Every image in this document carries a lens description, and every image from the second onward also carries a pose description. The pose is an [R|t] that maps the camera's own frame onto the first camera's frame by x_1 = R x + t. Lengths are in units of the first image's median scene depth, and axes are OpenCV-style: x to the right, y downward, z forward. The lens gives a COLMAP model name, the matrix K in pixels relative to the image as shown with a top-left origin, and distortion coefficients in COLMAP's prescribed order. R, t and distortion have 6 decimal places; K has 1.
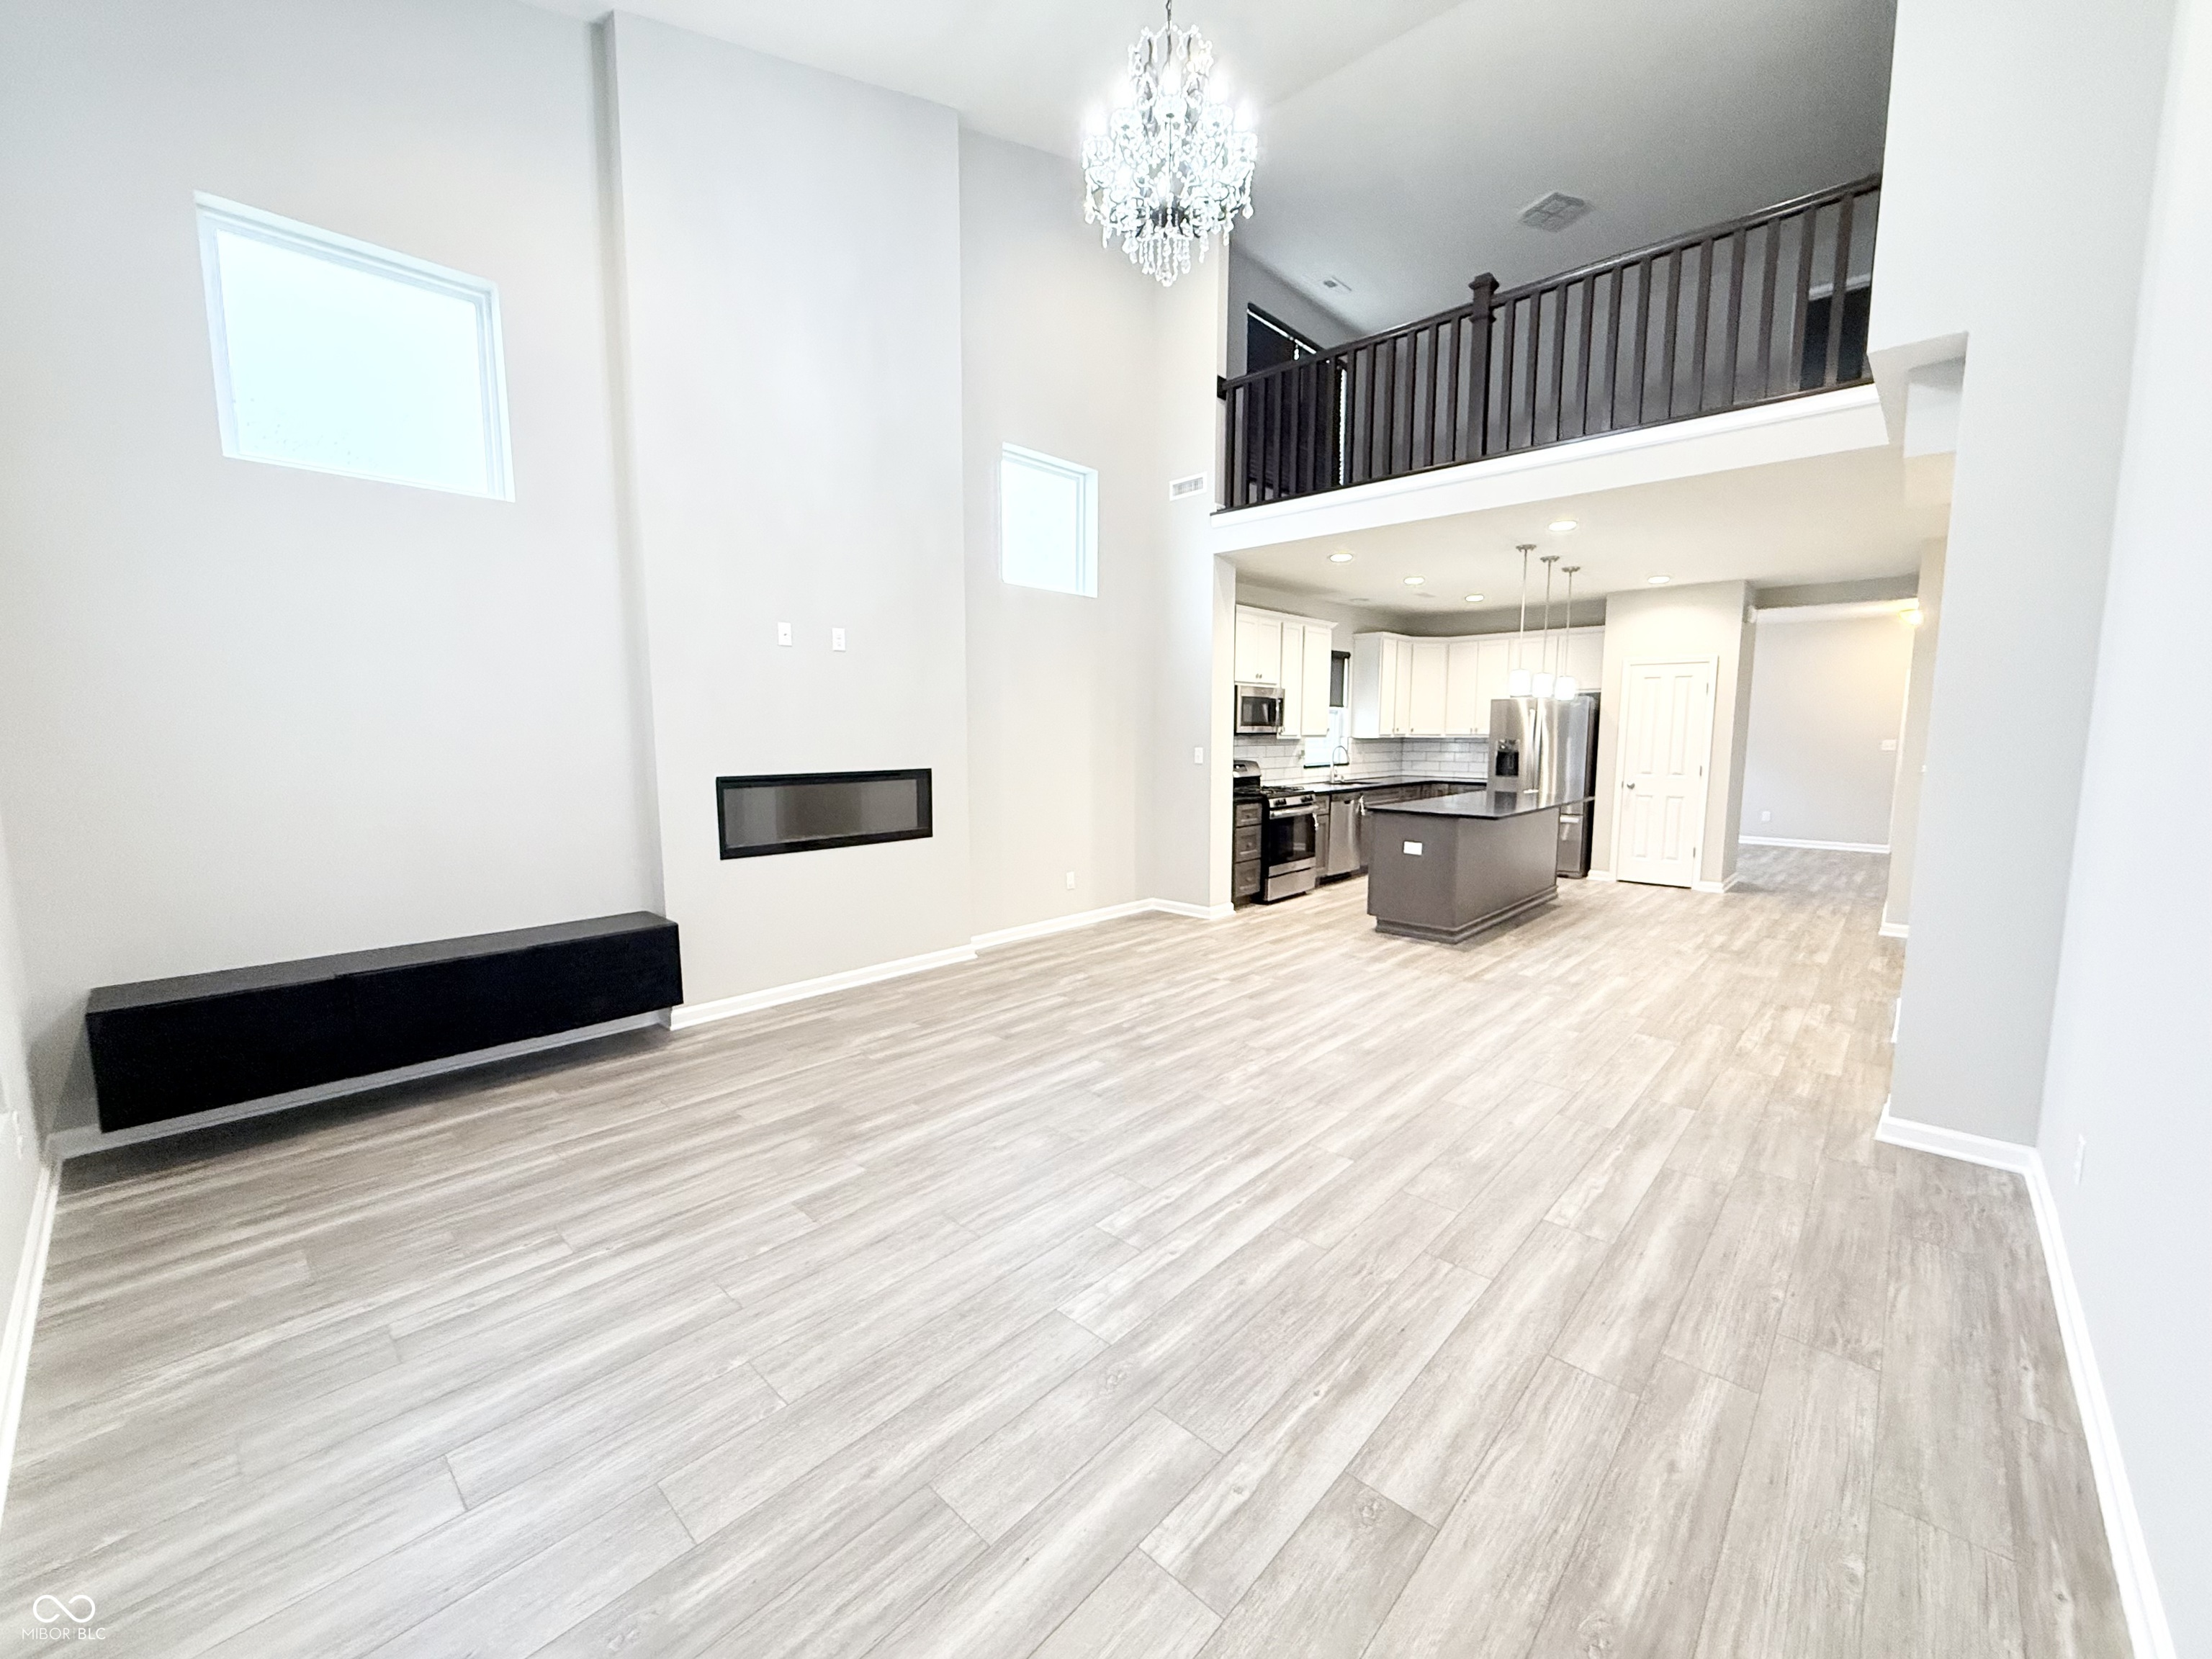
lens RADIAL K [[879.6, 0, 1094.3], [0, 879.6, 830.7], [0, 0, 1]] dist [-0.000279, 0.000582]
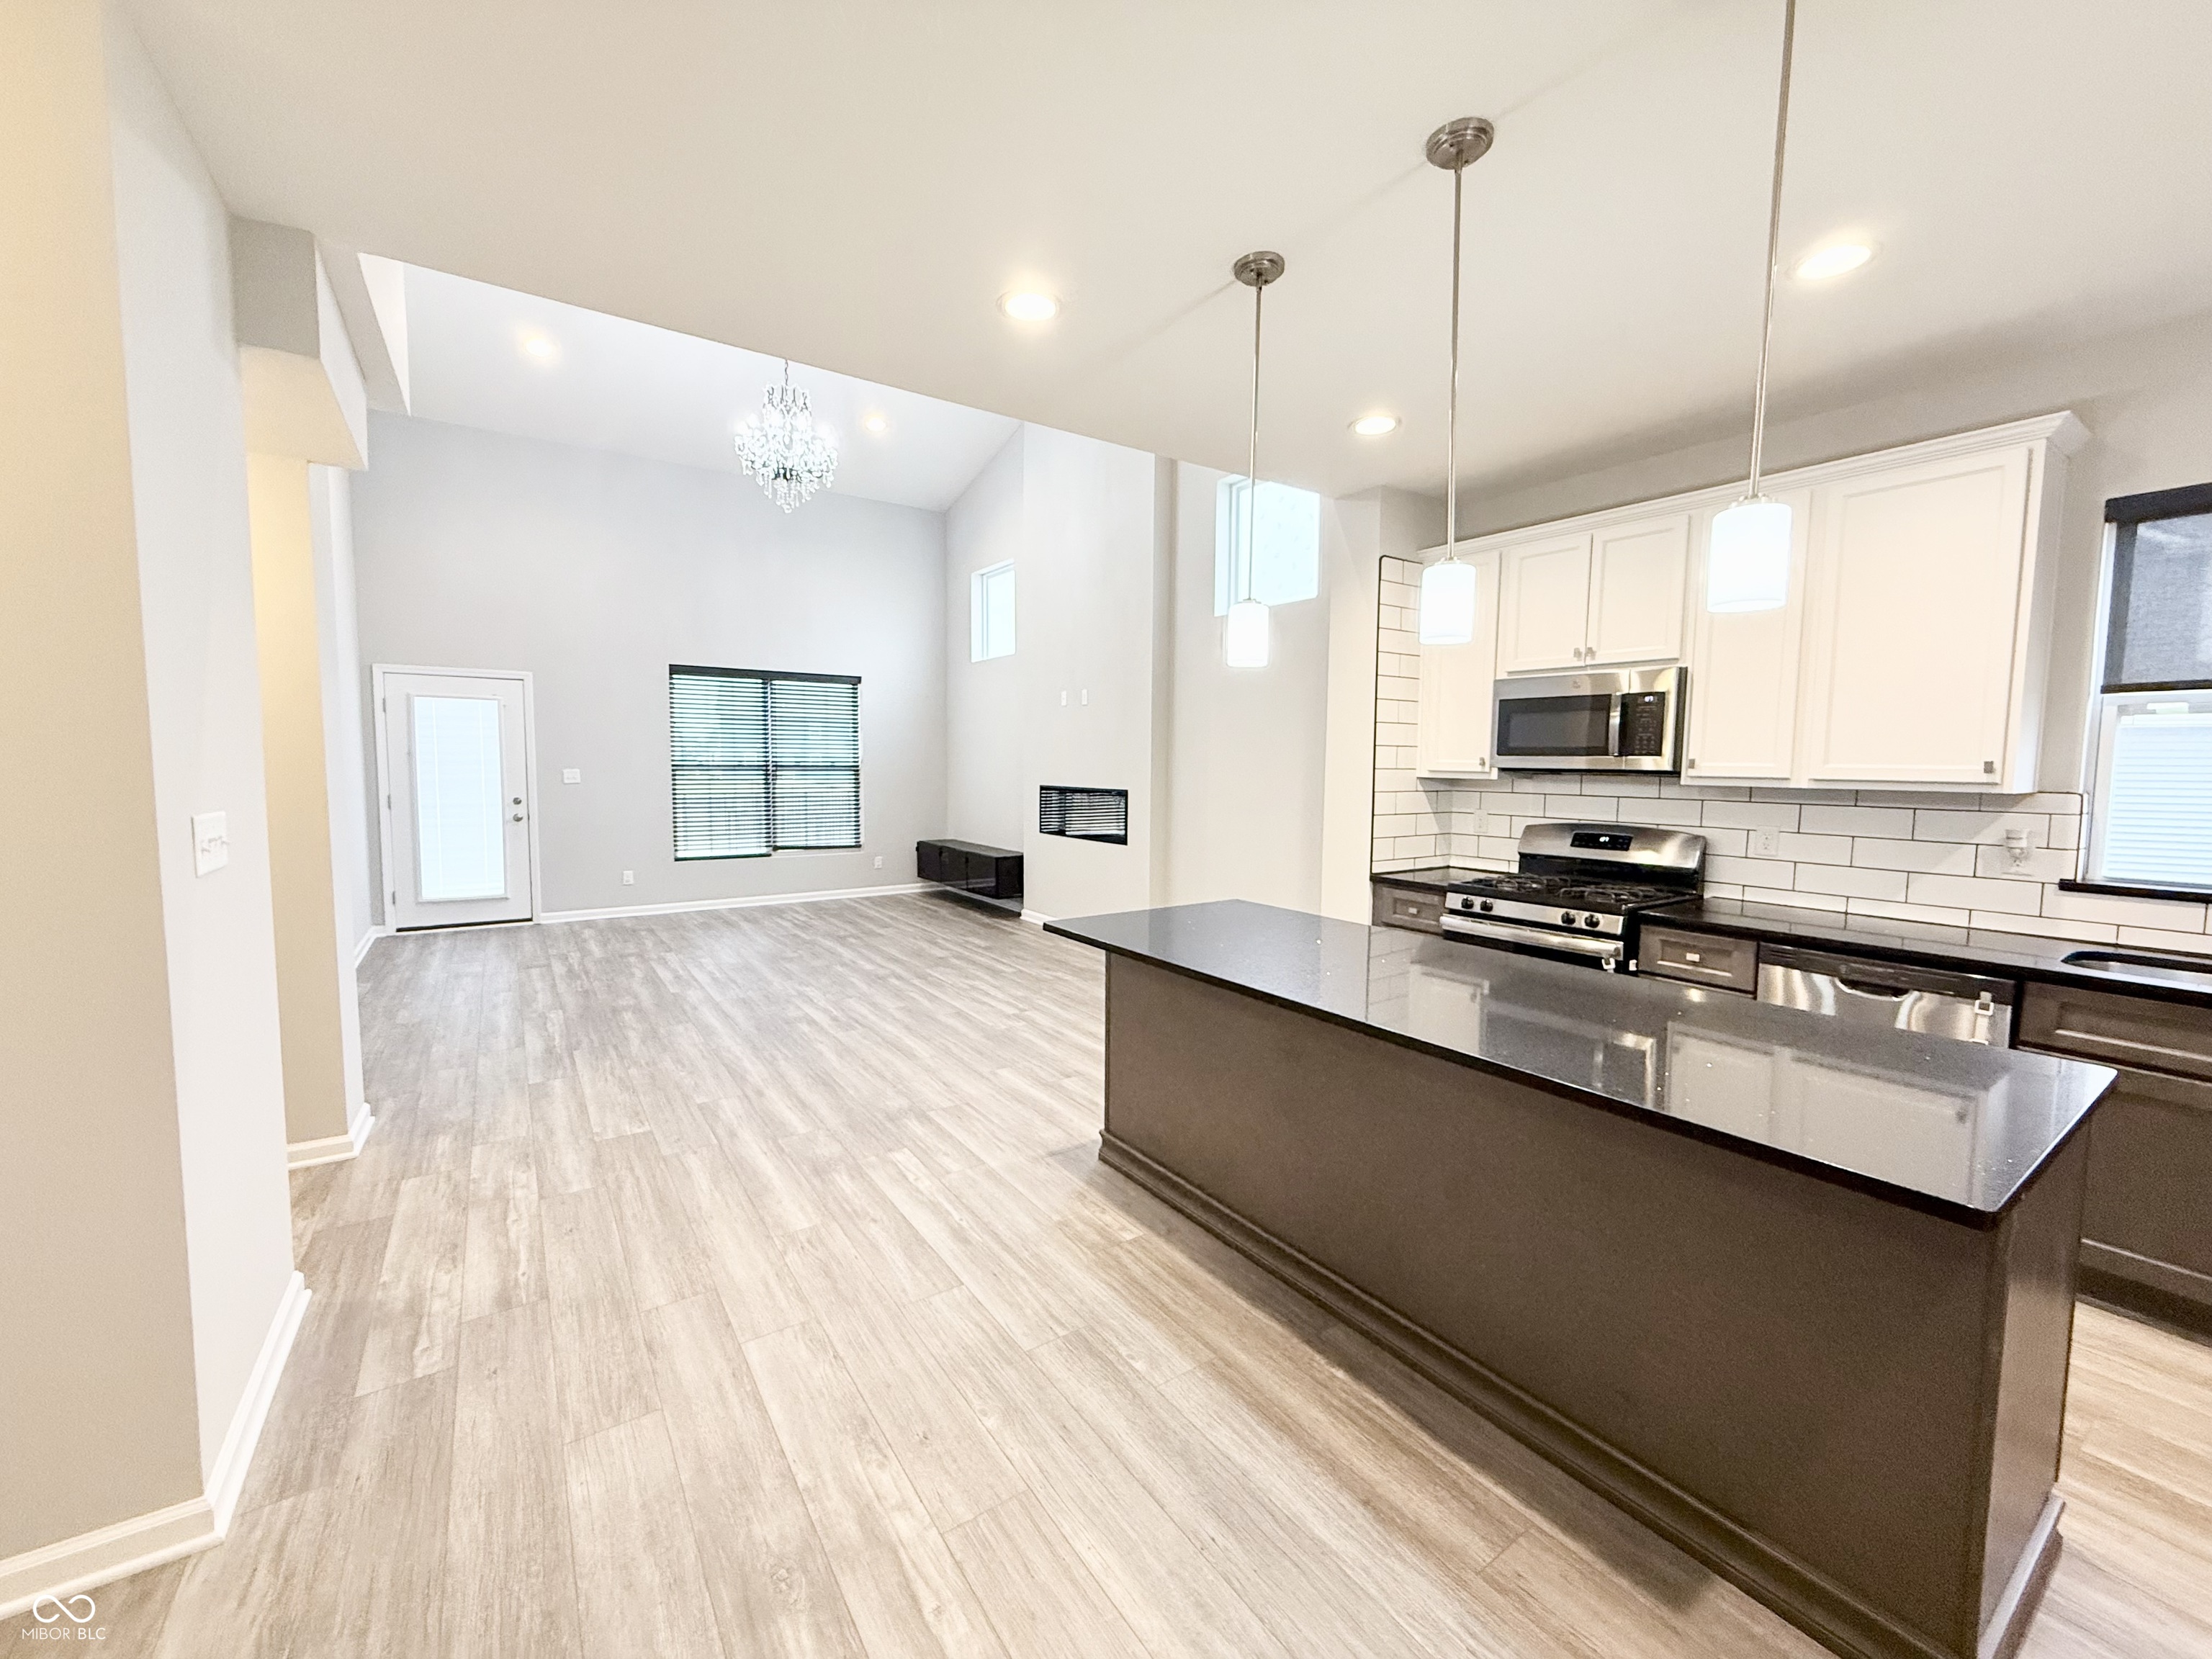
lens RADIAL K [[879.6, 0, 1101.6], [0, 879.6, 831.7], [0, 0, 1]] dist [-0.000279, 0.000582]
pose [[-0.213525, 0.078125, -0.973809, 1.288252], [-0.121520, 0.986932, 0.105823, -0.173776], [0.969350, 0.140933, -0.201241, 1.521553]]
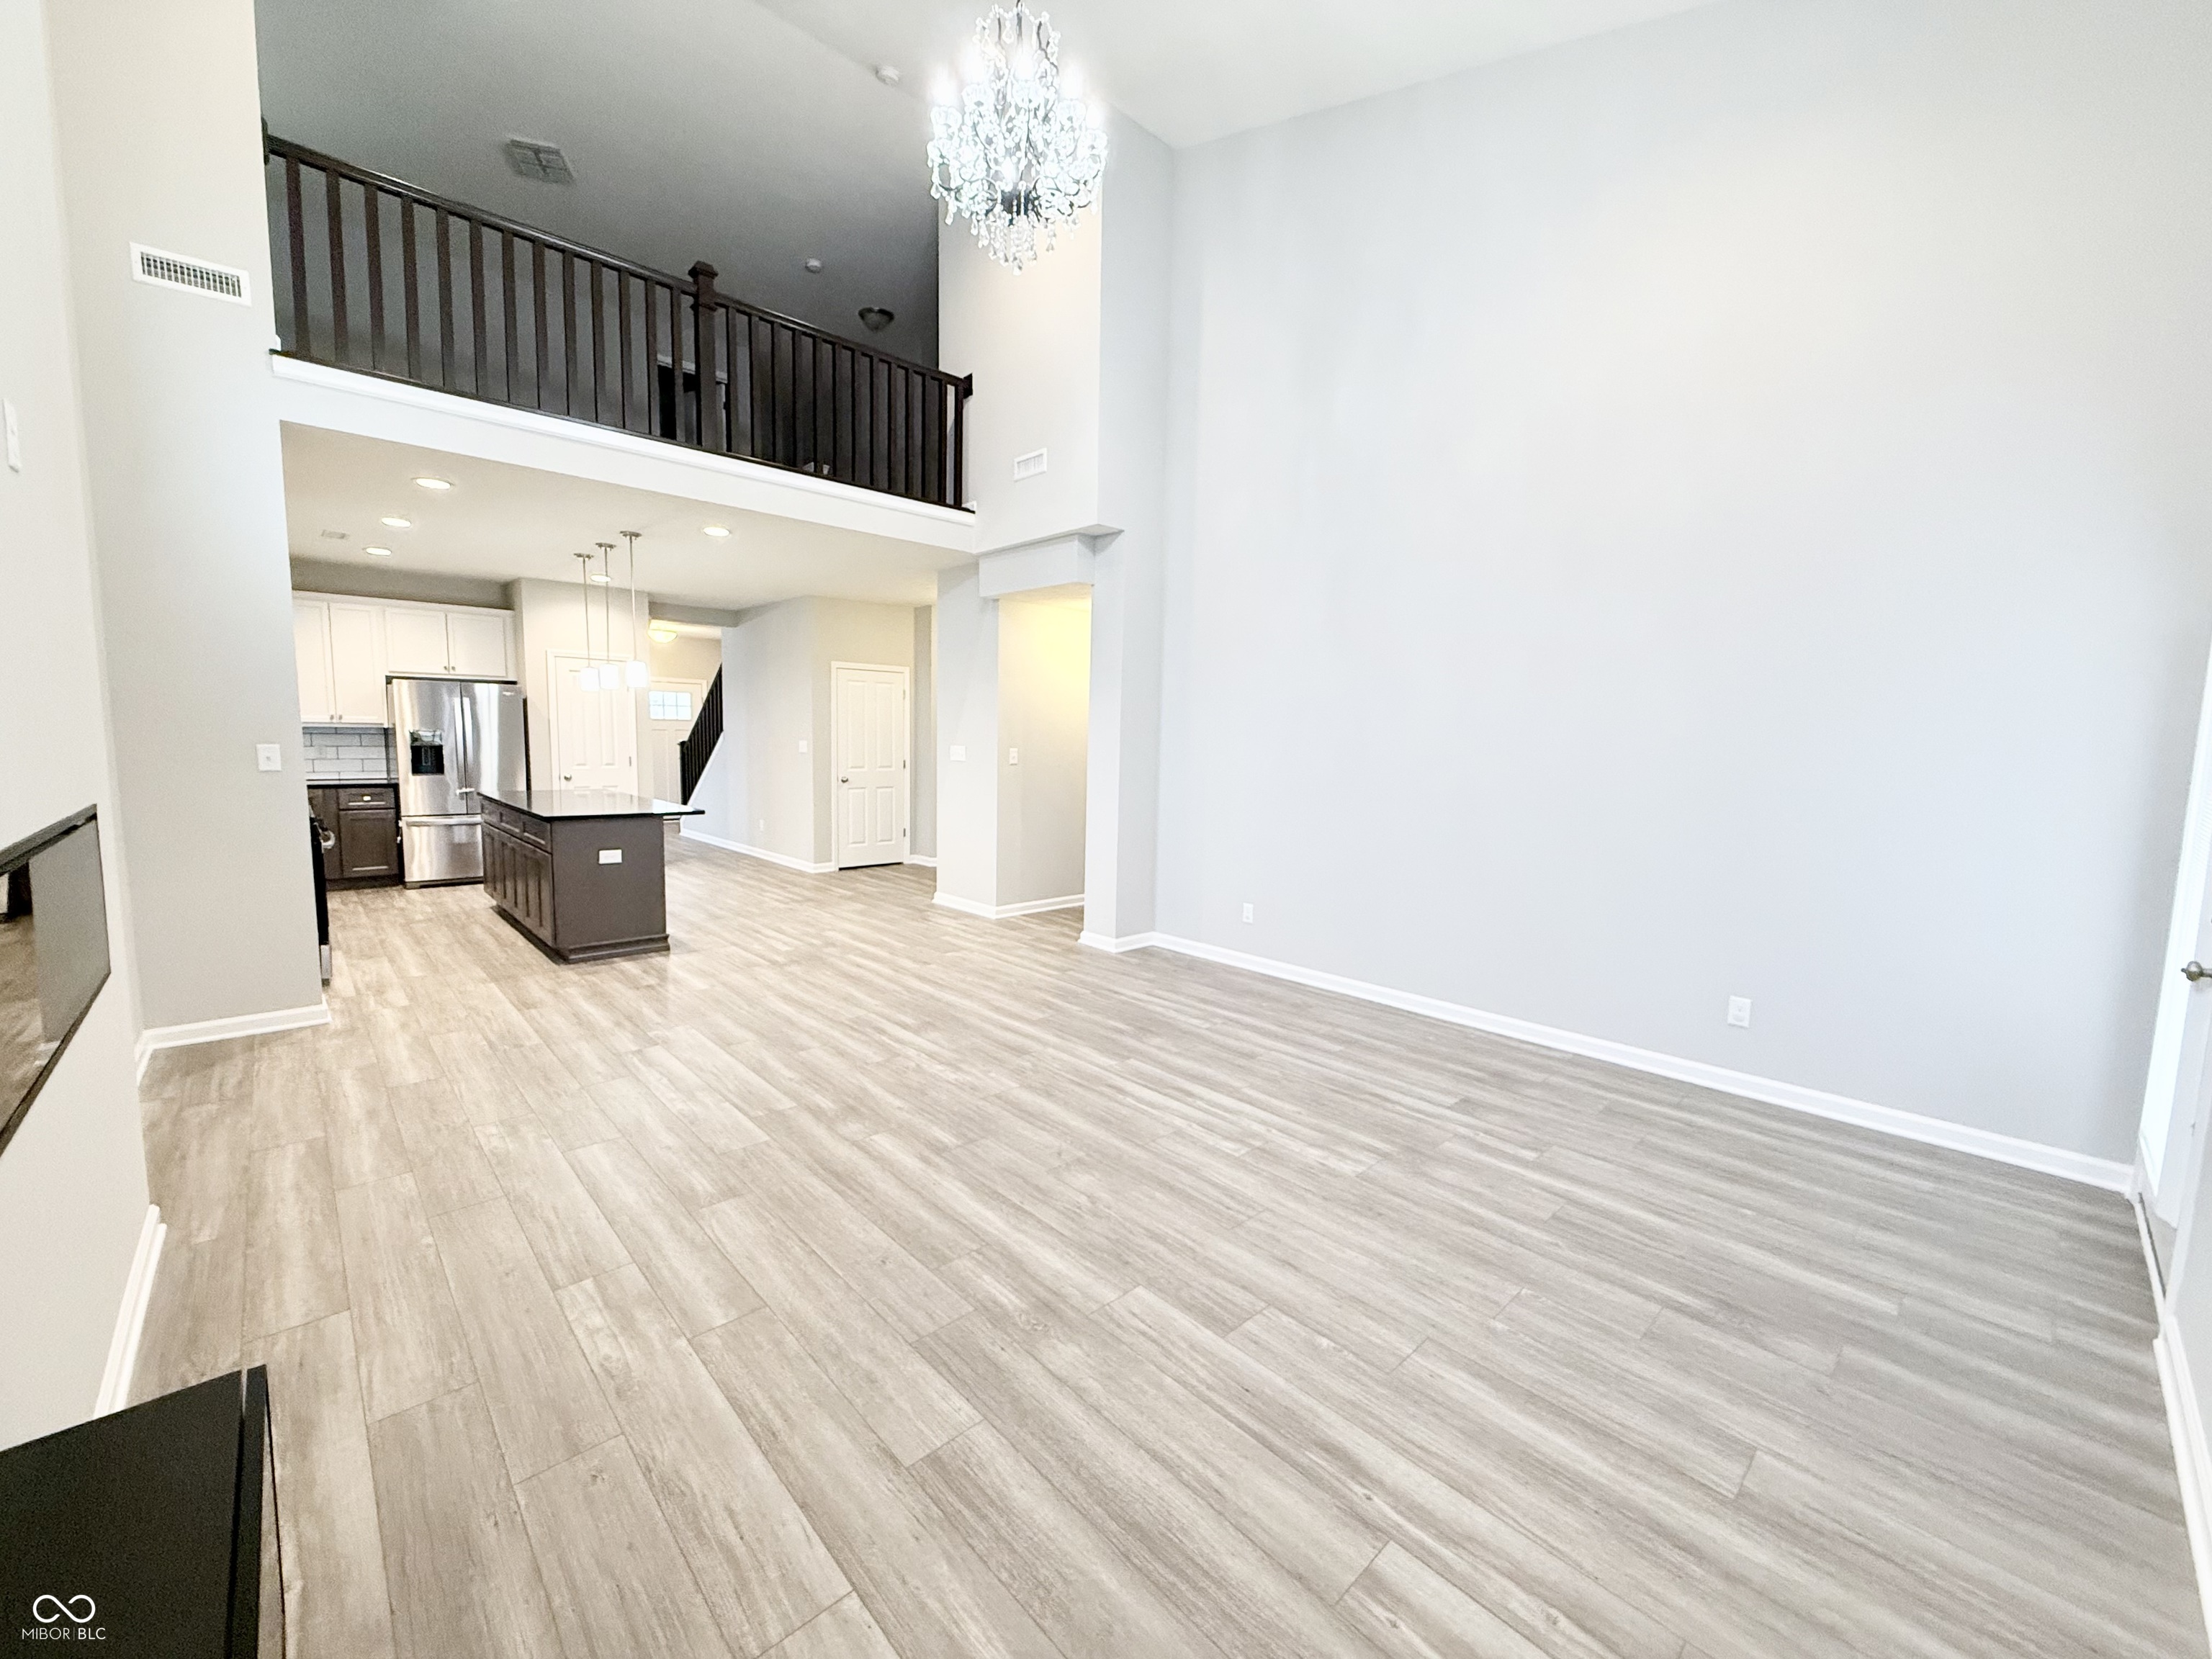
lens RADIAL K [[879.6, 0, 1100.8], [0, 879.6, 831.6], [0, 0, 1]] dist [-0.000279, 0.000582]
pose [[0.061260, -0.107915, 0.992271, -0.687749], [0.093076, 0.990424, 0.101968, -0.070800], [-0.993773, 0.086110, 0.070718, 0.648381]]
